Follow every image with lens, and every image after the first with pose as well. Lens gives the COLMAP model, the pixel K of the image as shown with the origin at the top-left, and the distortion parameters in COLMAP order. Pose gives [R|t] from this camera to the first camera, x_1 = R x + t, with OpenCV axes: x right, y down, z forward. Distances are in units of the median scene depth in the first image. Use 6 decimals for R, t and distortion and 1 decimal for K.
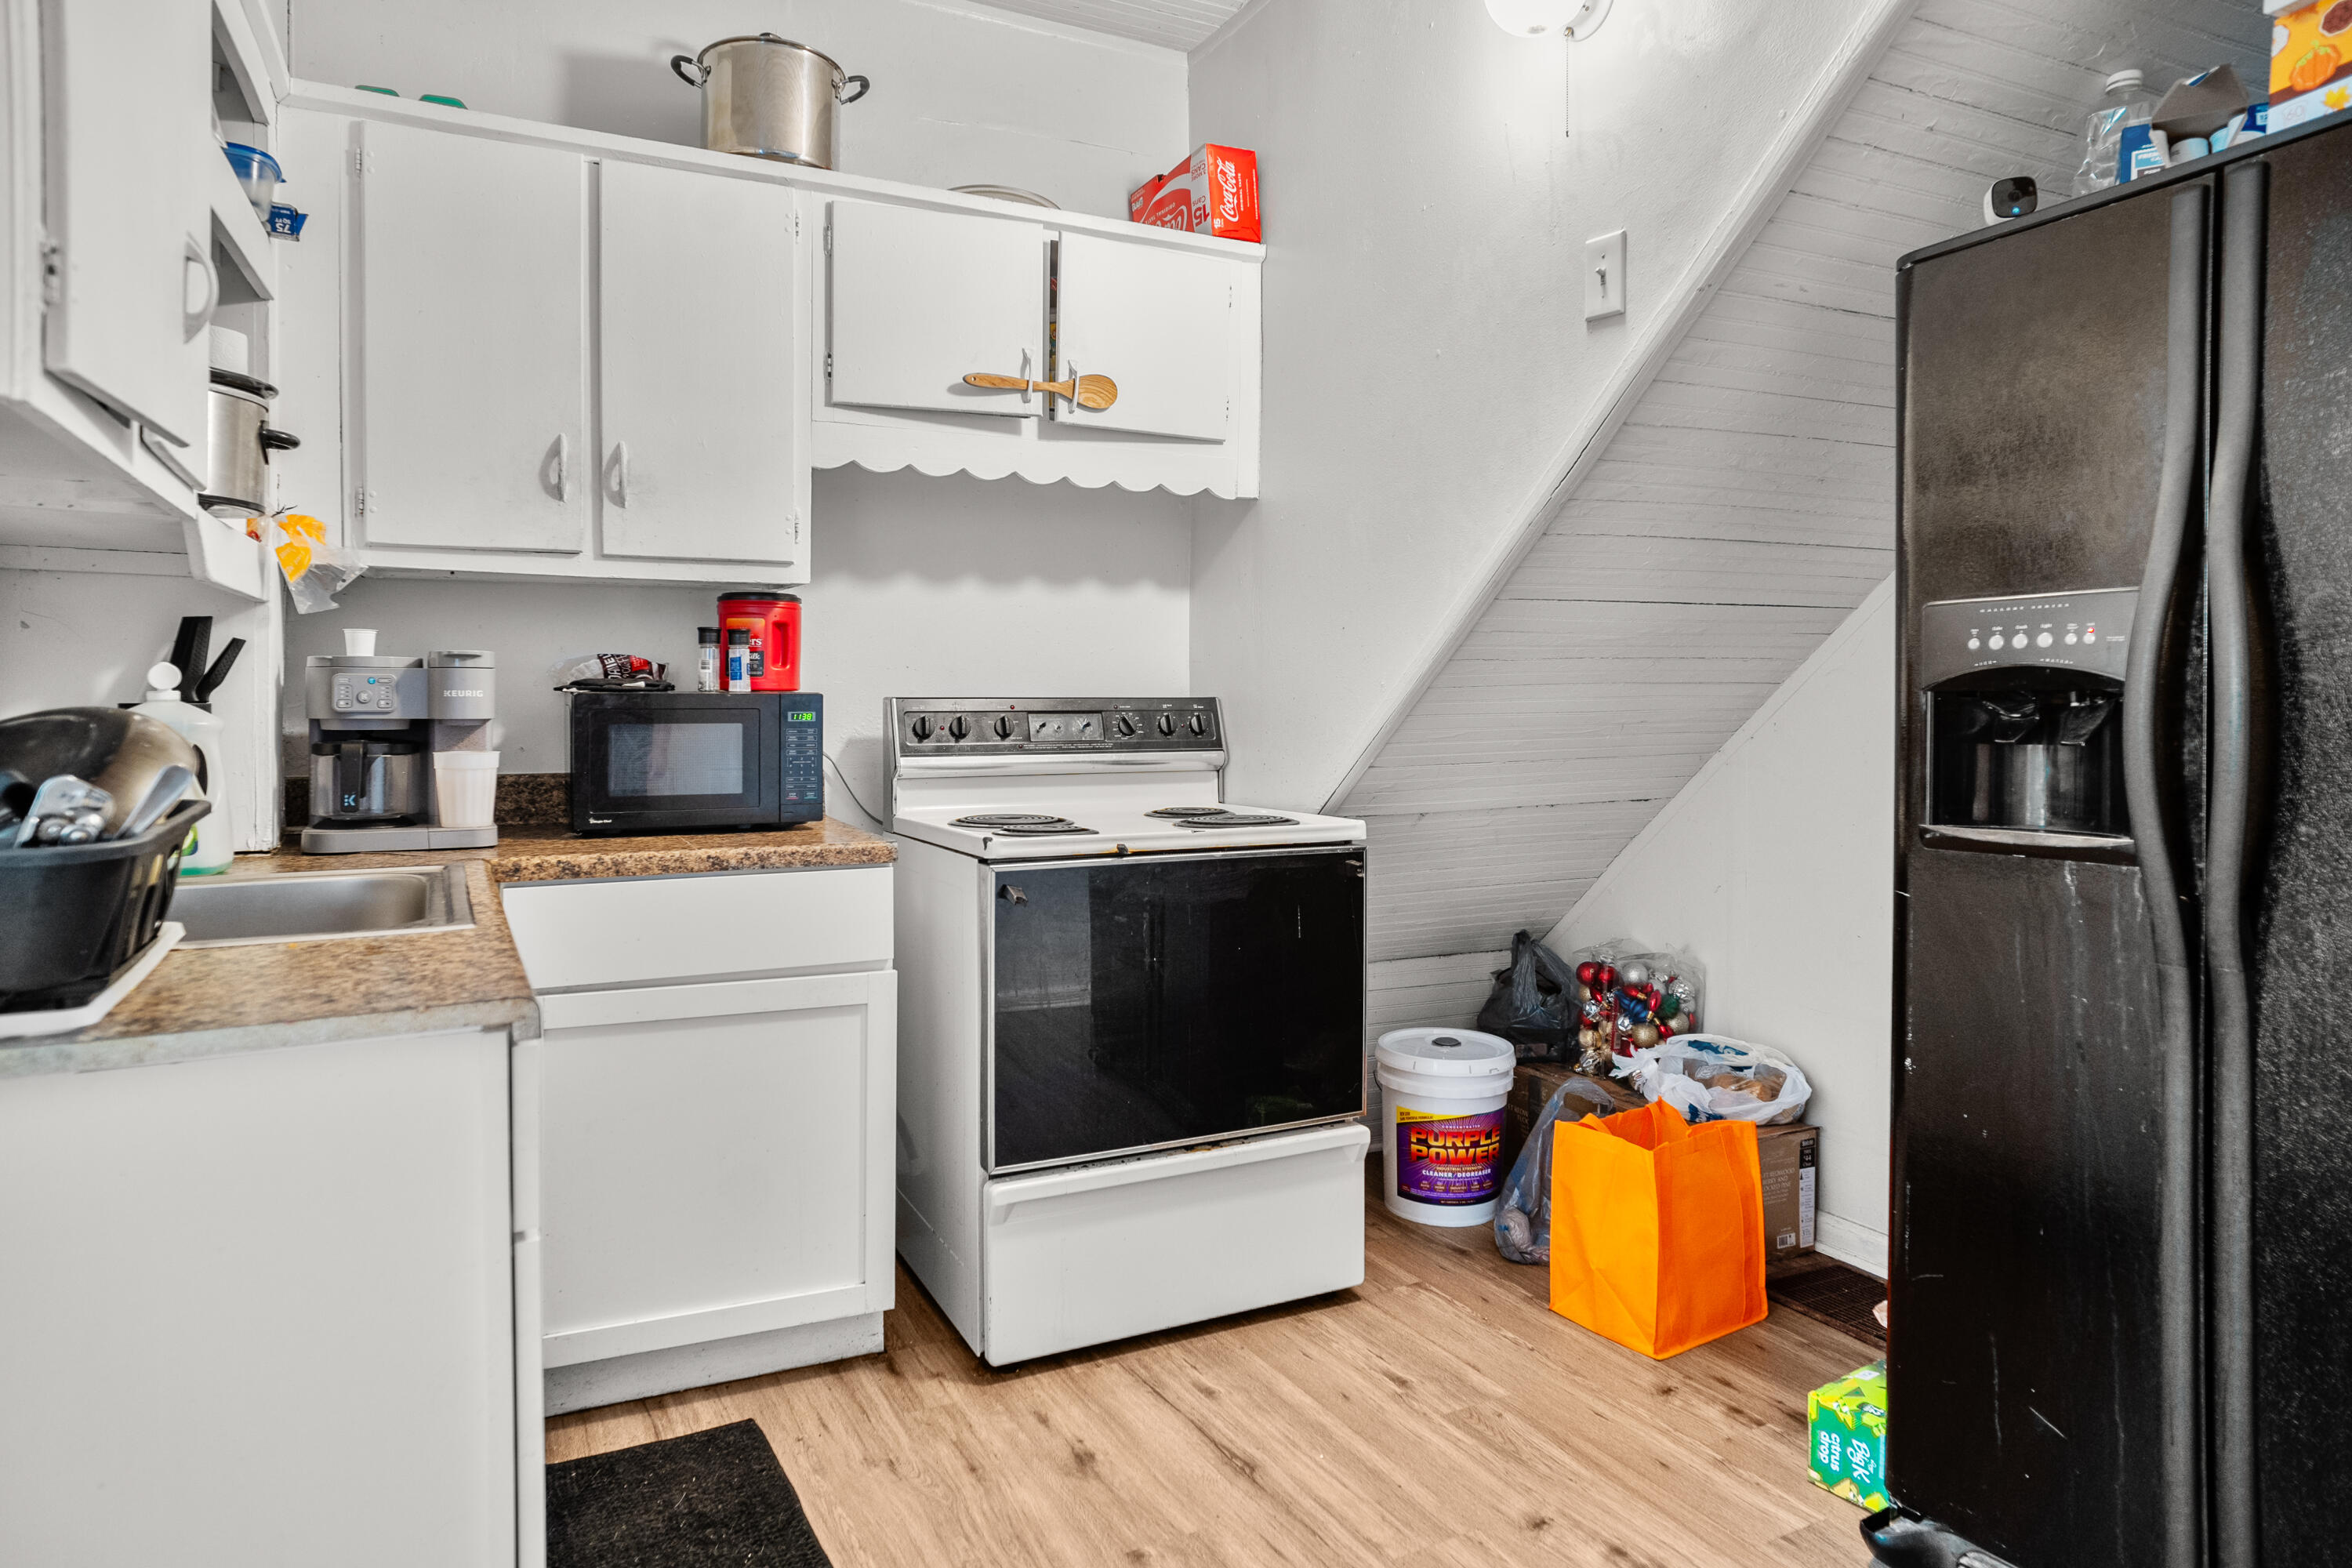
lens RADIAL K [[1393.7, 0, 1171.8], [0, 1393.7, 750.2], [0, 0, 1]] dist [-0.043295, 0.041731]
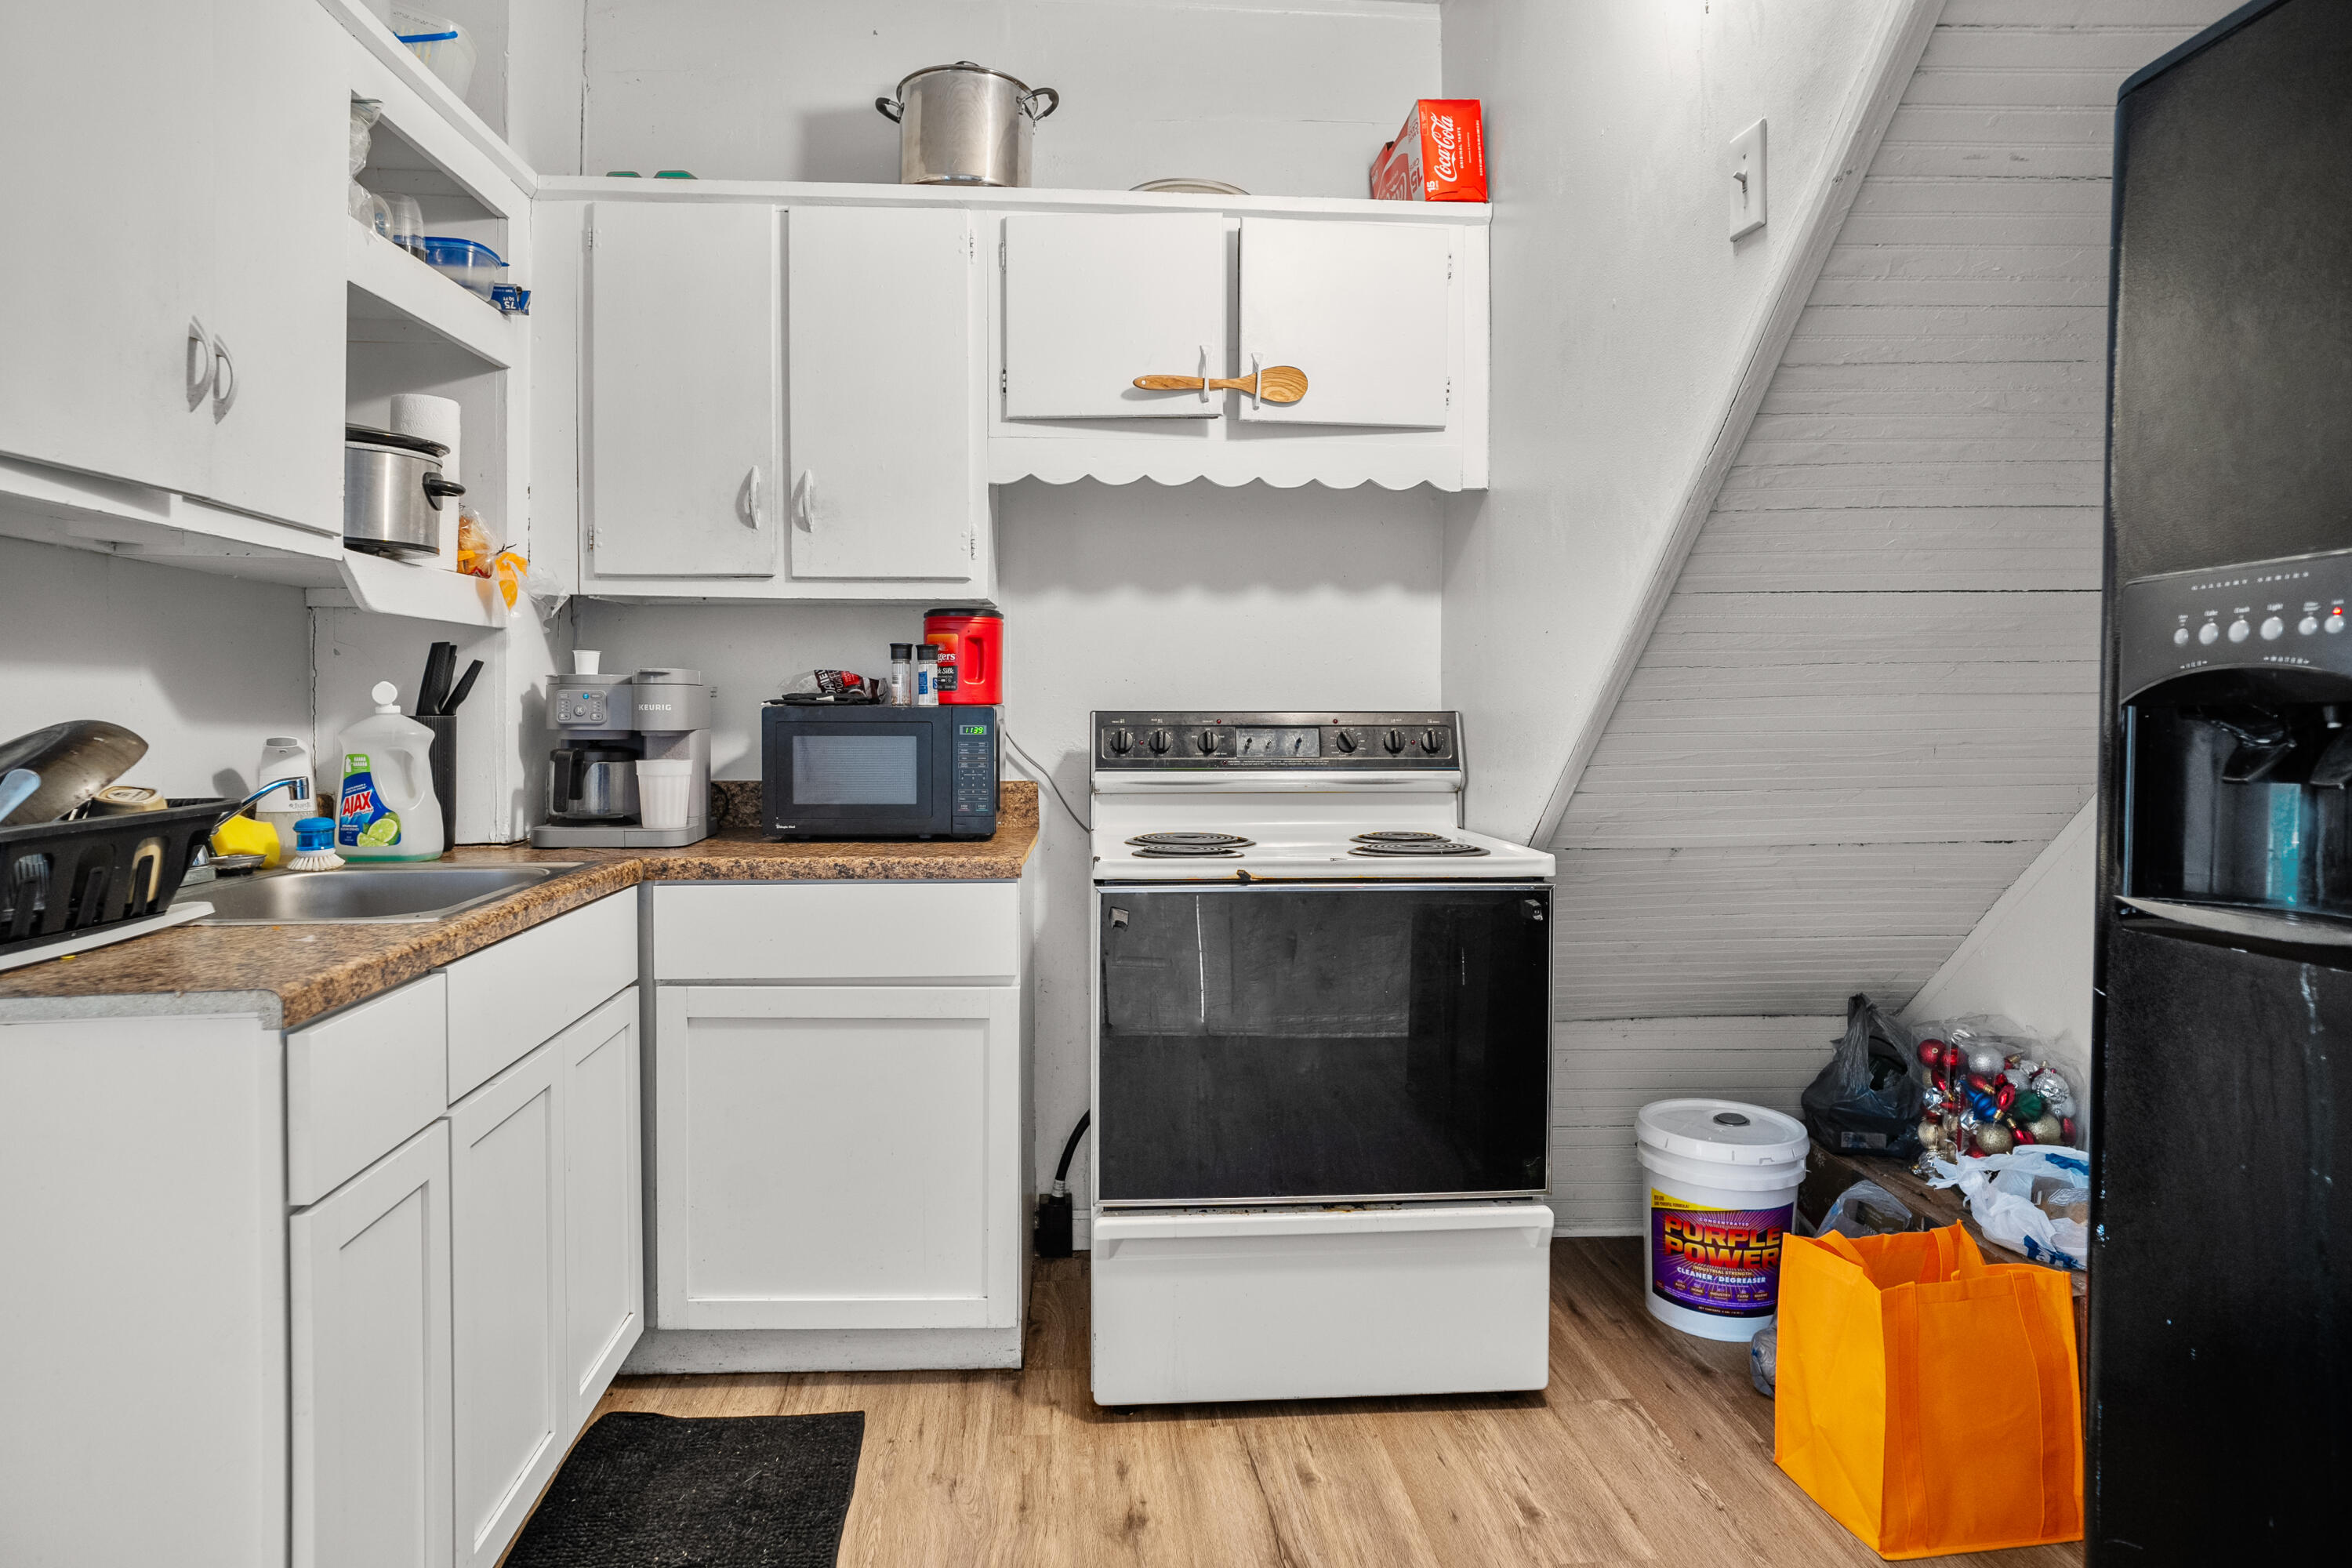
lens RADIAL K [[1391.9, 0, 1167.7], [0, 1391.9, 763.7], [0, 0, 1]] dist [-0.046666, 0.045107]
pose [[0.923763, 0.015485, -0.382652, 0.264334], [-0.014960, 0.999879, 0.004346, -0.006372], [0.382672, 0.001710, 0.923883, 0.122266]]
